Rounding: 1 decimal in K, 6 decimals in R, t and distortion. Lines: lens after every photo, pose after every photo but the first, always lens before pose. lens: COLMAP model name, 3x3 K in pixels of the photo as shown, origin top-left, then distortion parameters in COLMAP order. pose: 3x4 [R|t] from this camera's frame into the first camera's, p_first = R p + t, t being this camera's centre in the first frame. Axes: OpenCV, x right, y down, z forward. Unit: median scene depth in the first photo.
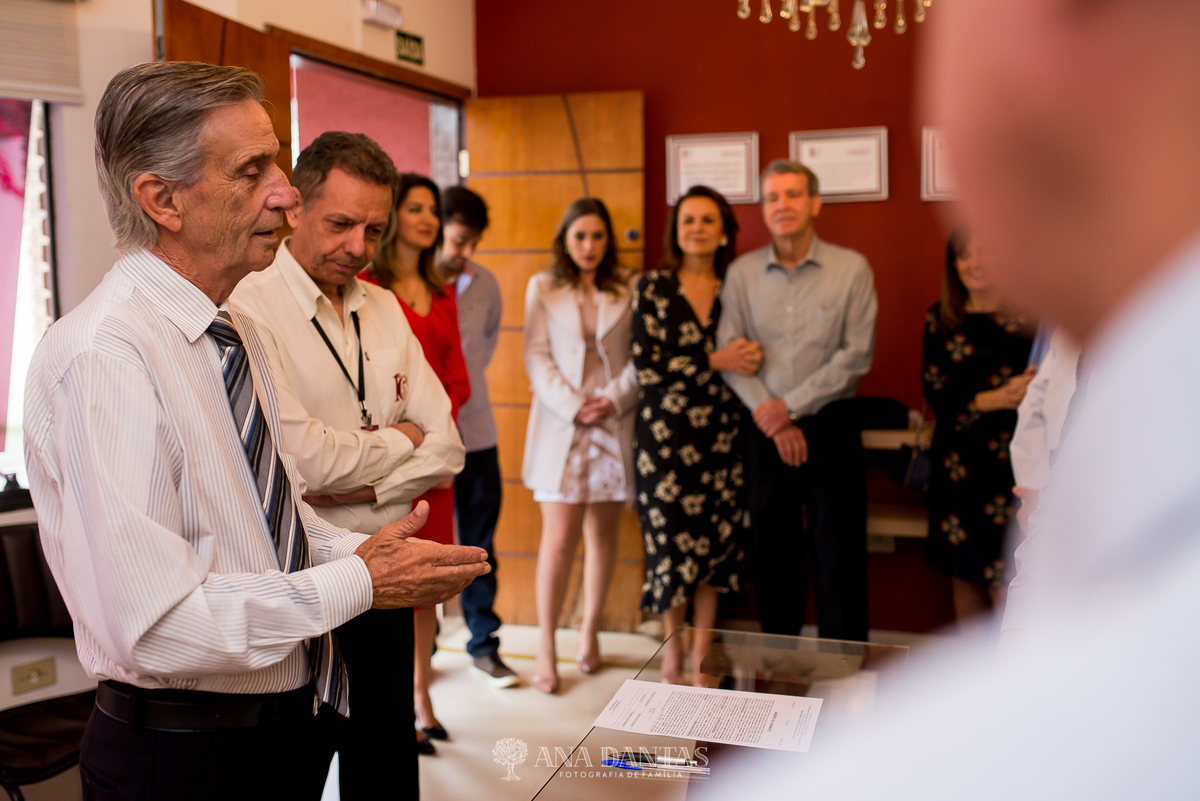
lens RADIAL K [[1294.9, 0, 597.4], [0, 1294.9, 400.5], [0, 0, 1]] dist [-0.043871, 0.000000]
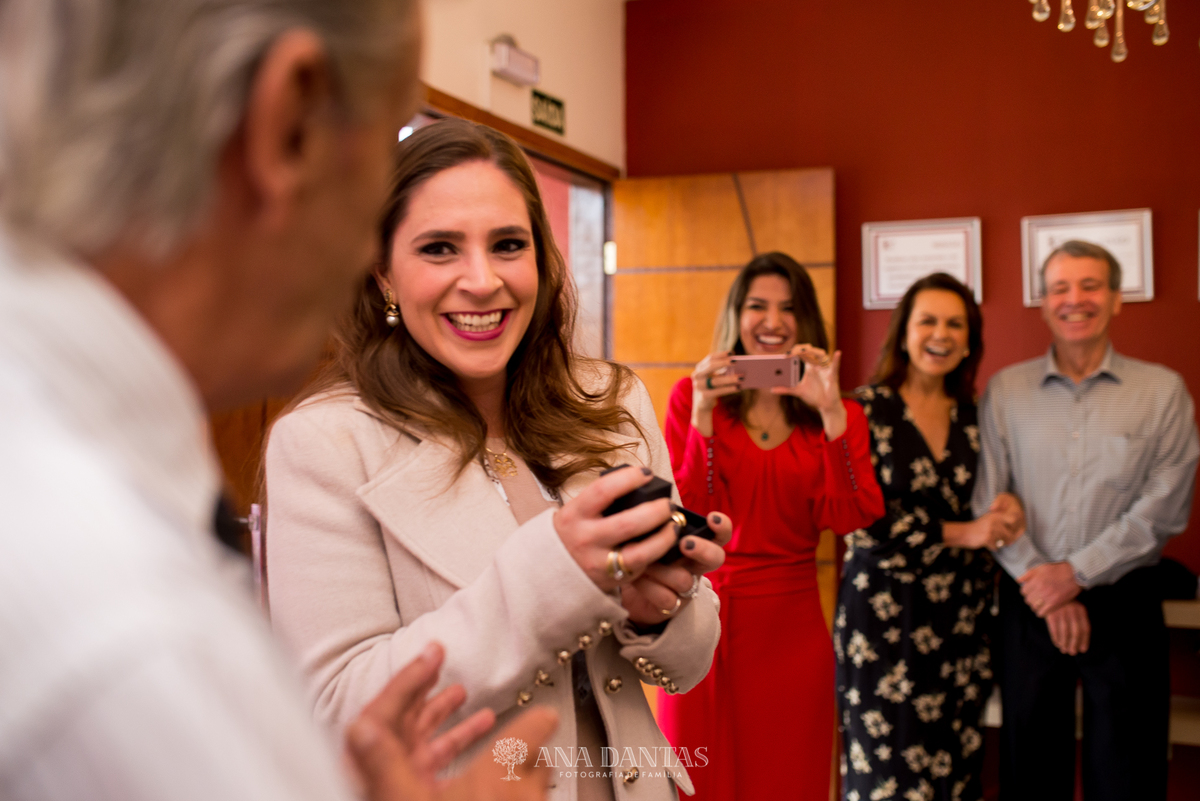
lens RADIAL K [[1294.9, 0, 603.4], [0, 1294.9, 397.9], [0, 0, 1]] dist [-0.043871, 0.000000]
pose [[0.996729, 0.002236, -0.080782, -0.049967], [-0.010246, 0.995047, -0.098881, -0.019014], [0.080161, 0.099385, 0.991815, 0.243392]]
